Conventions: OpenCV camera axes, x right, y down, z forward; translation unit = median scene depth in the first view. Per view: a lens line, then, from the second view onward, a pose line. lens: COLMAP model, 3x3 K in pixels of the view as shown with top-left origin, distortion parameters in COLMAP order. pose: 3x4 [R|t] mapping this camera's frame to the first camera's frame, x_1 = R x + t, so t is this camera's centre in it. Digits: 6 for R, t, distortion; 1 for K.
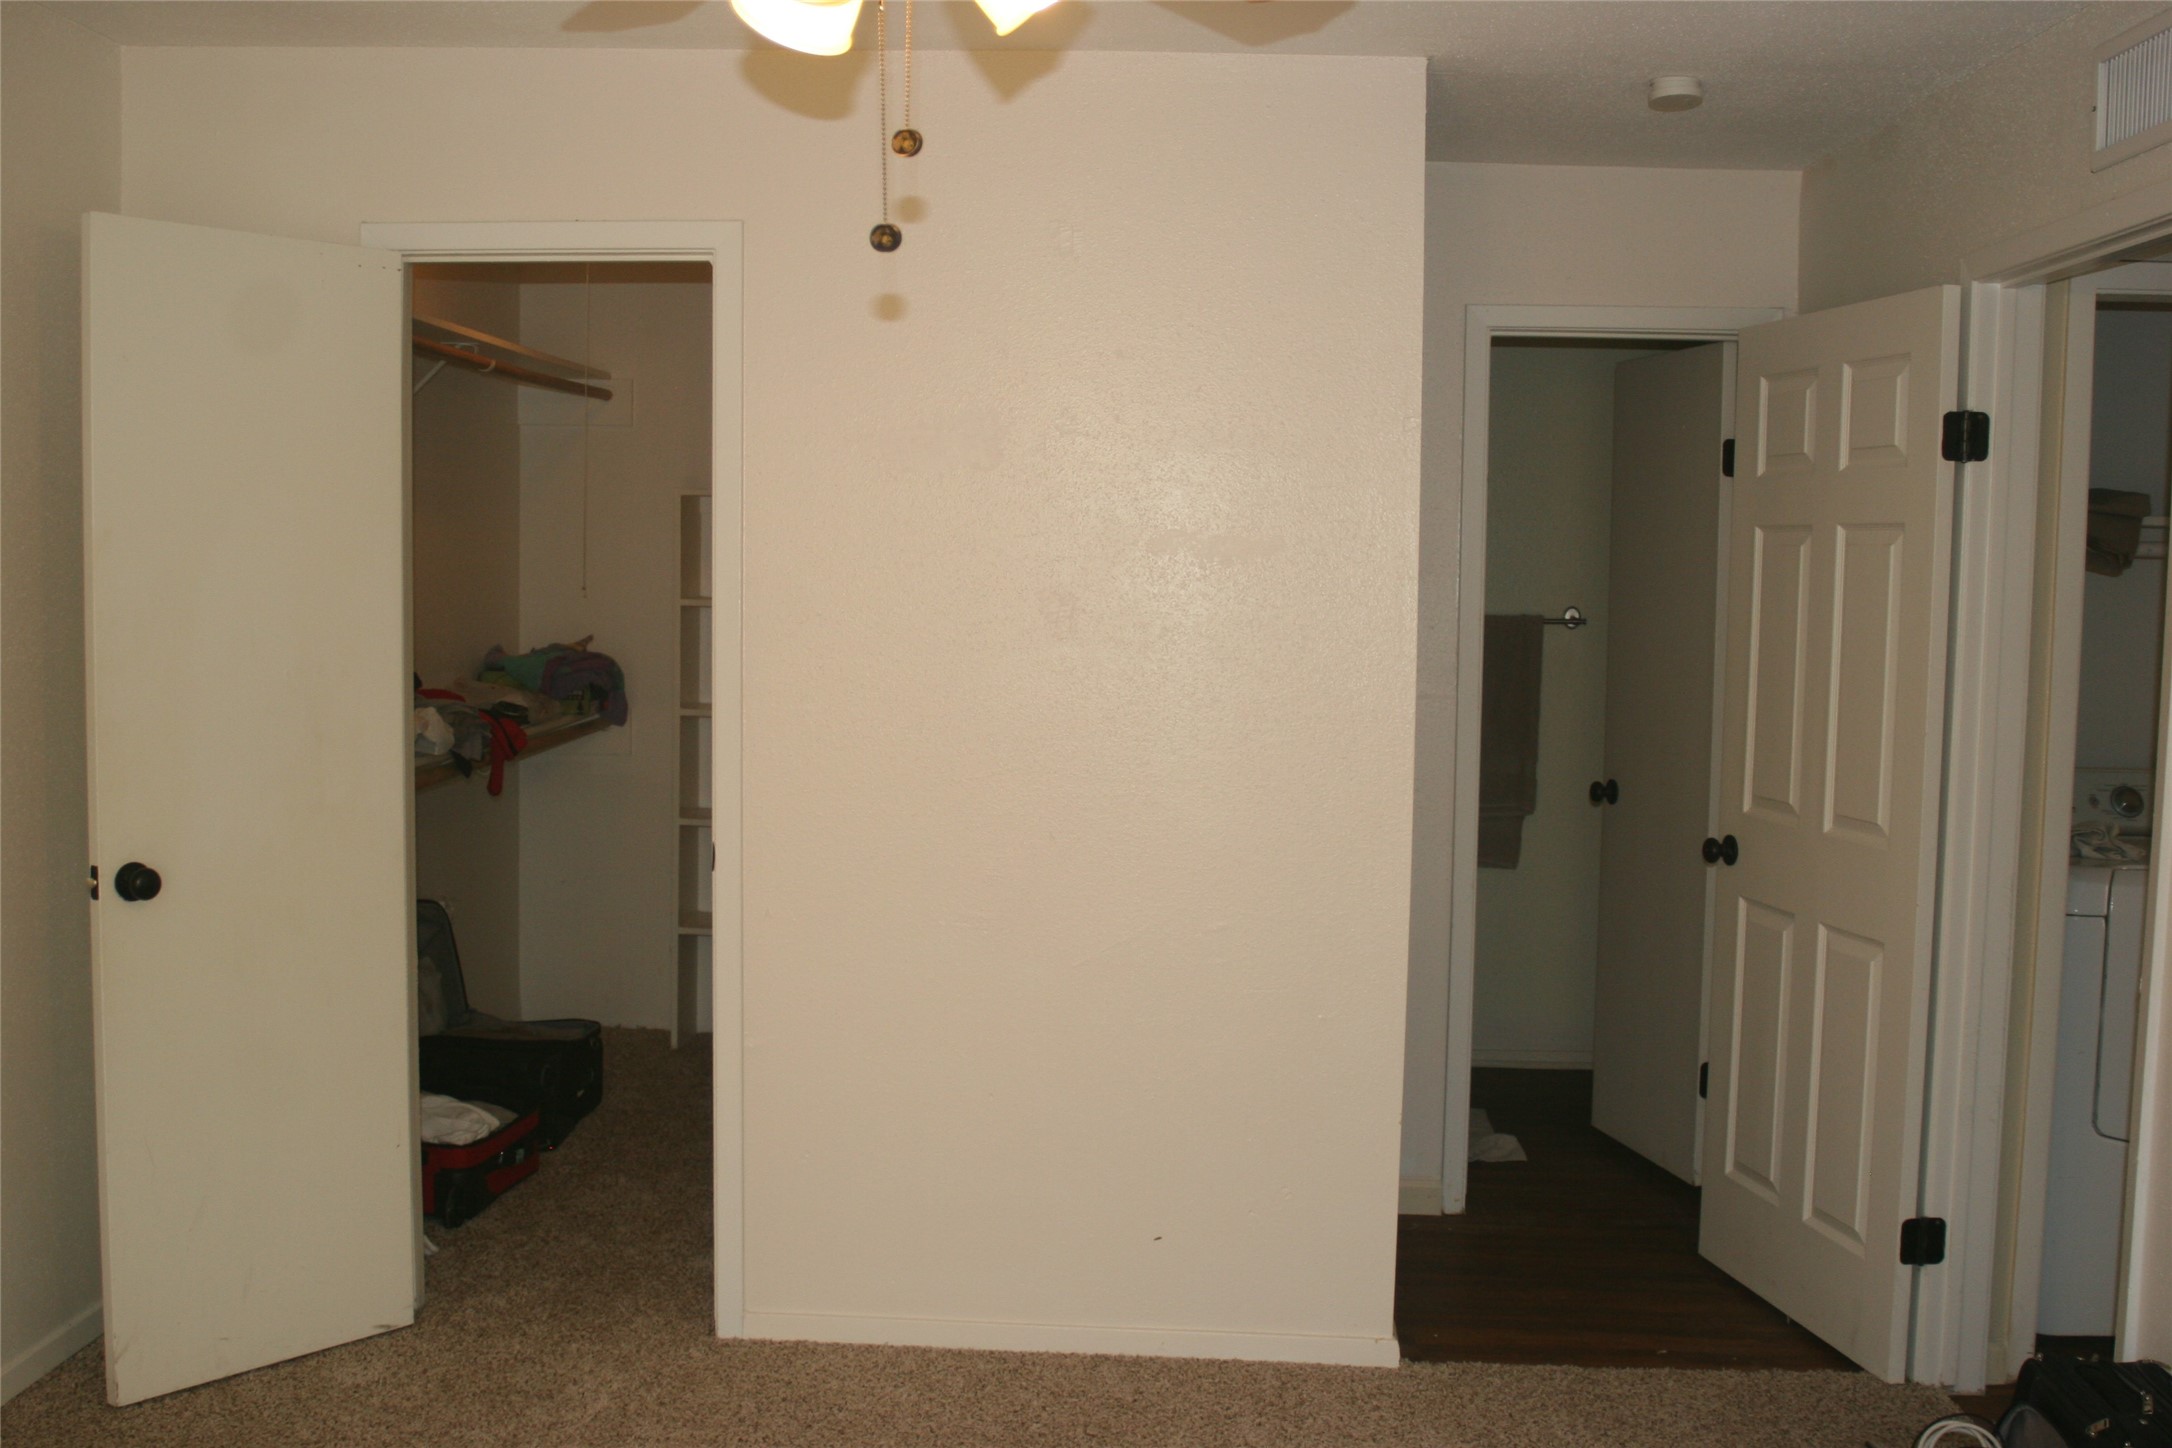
lens RADIAL K [[2202.7, 0, 1085.5], [0, 2202.7, 725.6], [0, 0, 1]] dist [-0.084744, 0.000000]
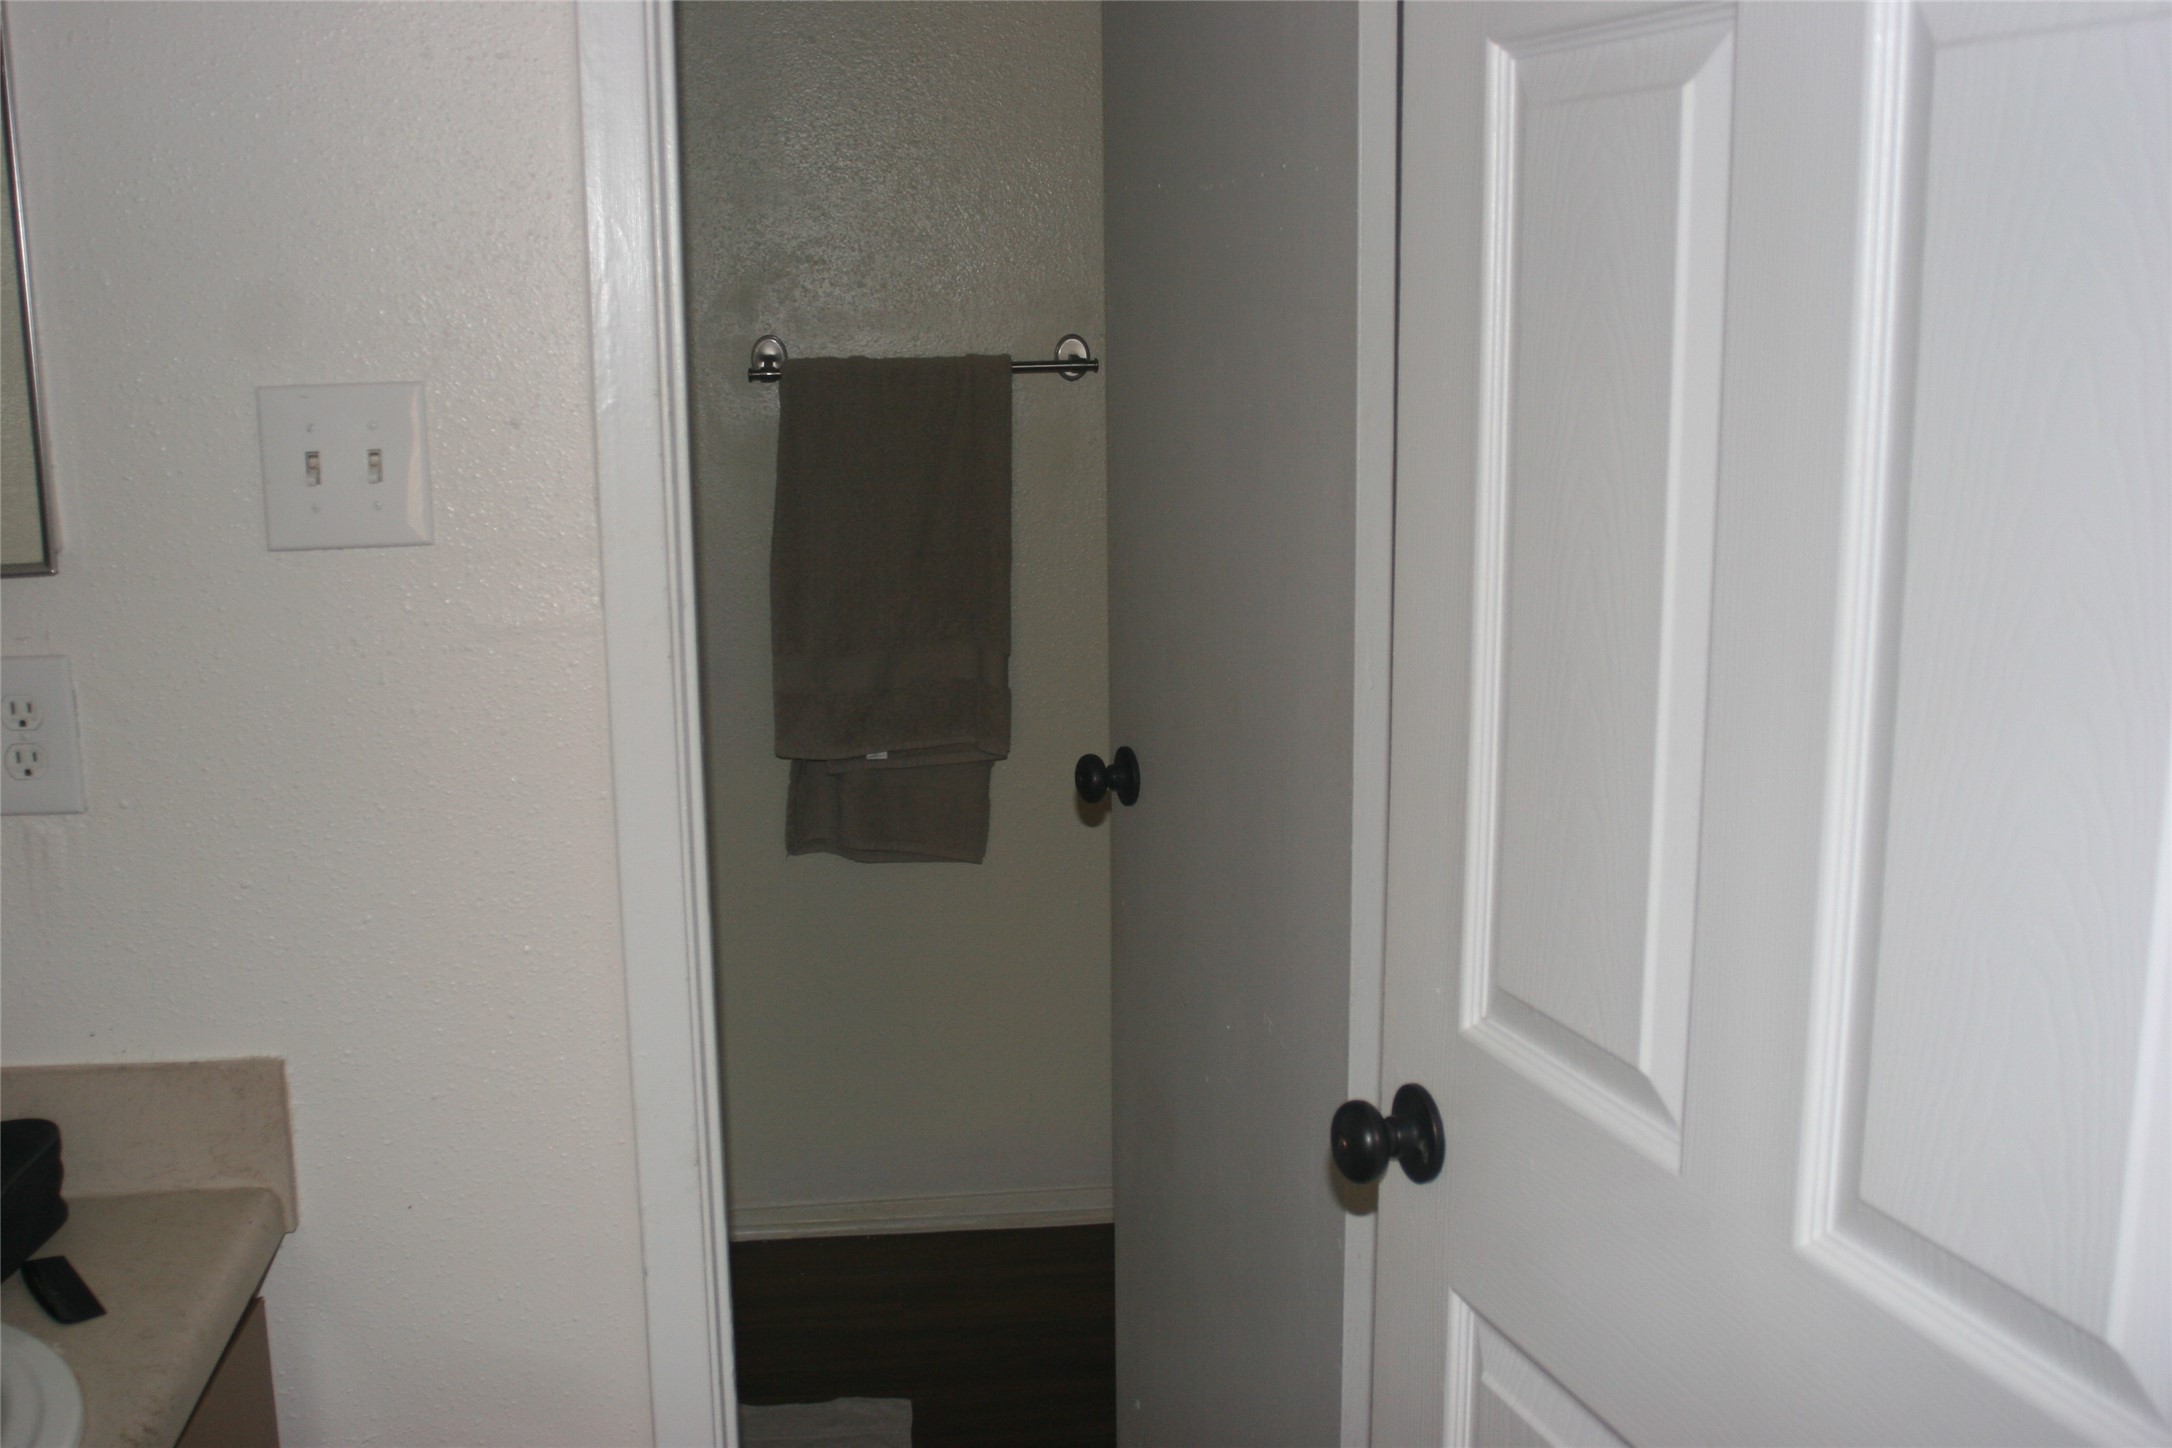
lens RADIAL K [[2202.7, 0, 1085.9], [0, 2202.7, 725.2], [0, 0, 1]] dist [-0.084744, 0.000000]
pose [[0.986532, -0.064497, 0.150314, 0.168109], [0.045361, 0.990809, 0.127432, -0.034663], [-0.157151, -0.118898, 0.980391, 0.580630]]
